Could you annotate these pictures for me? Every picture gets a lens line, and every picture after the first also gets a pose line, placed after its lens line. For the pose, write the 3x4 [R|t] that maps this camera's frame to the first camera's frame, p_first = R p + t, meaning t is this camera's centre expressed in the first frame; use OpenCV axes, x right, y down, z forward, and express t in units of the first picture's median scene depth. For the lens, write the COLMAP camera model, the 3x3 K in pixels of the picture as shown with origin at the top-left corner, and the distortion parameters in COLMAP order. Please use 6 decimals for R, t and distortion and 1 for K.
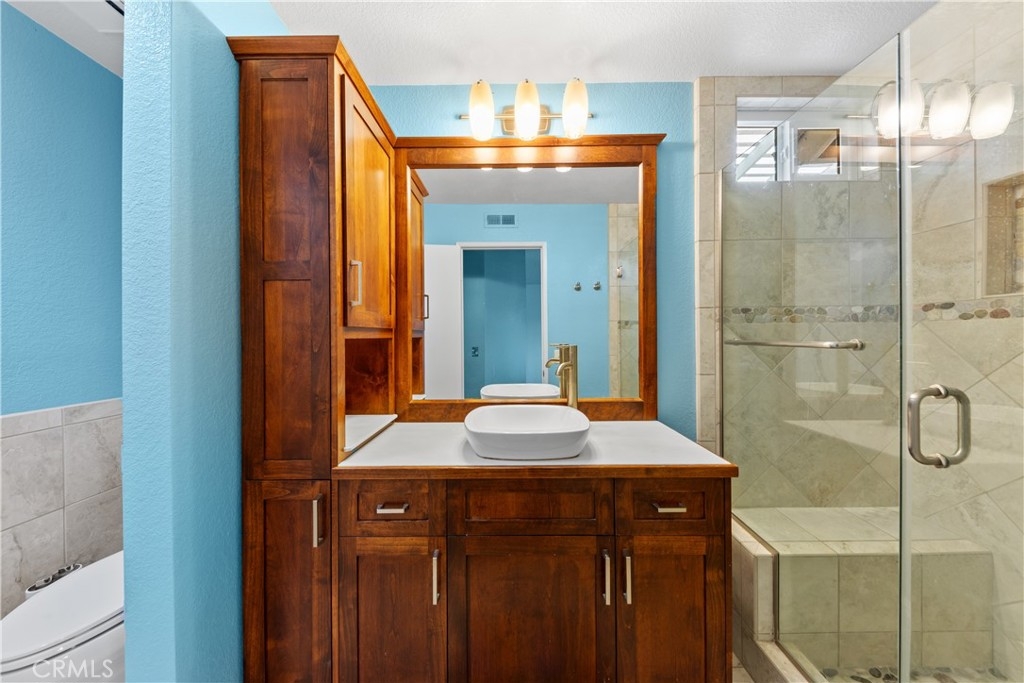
lens RADIAL K [[355.1, 0, 513.6], [0, 355.1, 337.2], [0, 0, 1]] dist [0.010518, -0.004654]
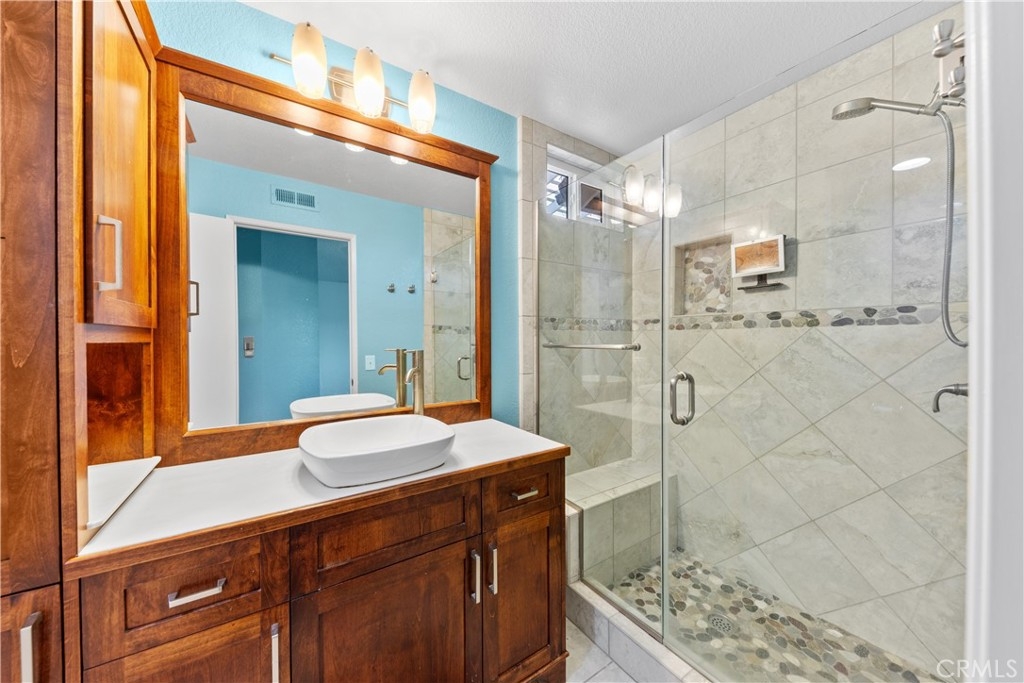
lens RADIAL K [[355.1, 0, 515.2], [0, 355.1, 342.0], [0, 0, 1]] dist [0.010518, -0.004654]
pose [[0.828279, -0.000203, 0.560315, -0.177088], [-0.000245, 1.000000, 0.000723, 0.000967], [-0.560315, -0.000736, 0.828279, 0.075587]]
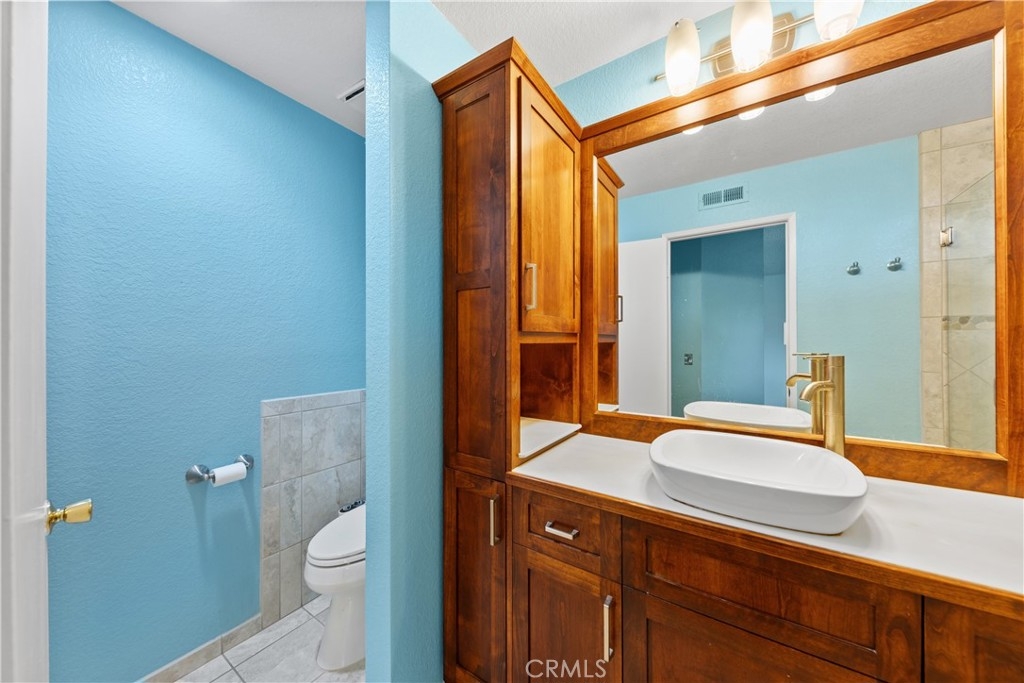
lens RADIAL K [[355.1, 0, 507.9], [0, 355.1, 342.2], [0, 0, 1]] dist [0.010518, -0.004654]
pose [[0.825320, 0.003689, -0.564654, 0.047265], [-0.003353, 0.999993, 0.001633, -0.001121], [0.564656, 0.000545, 0.825326, 0.138935]]
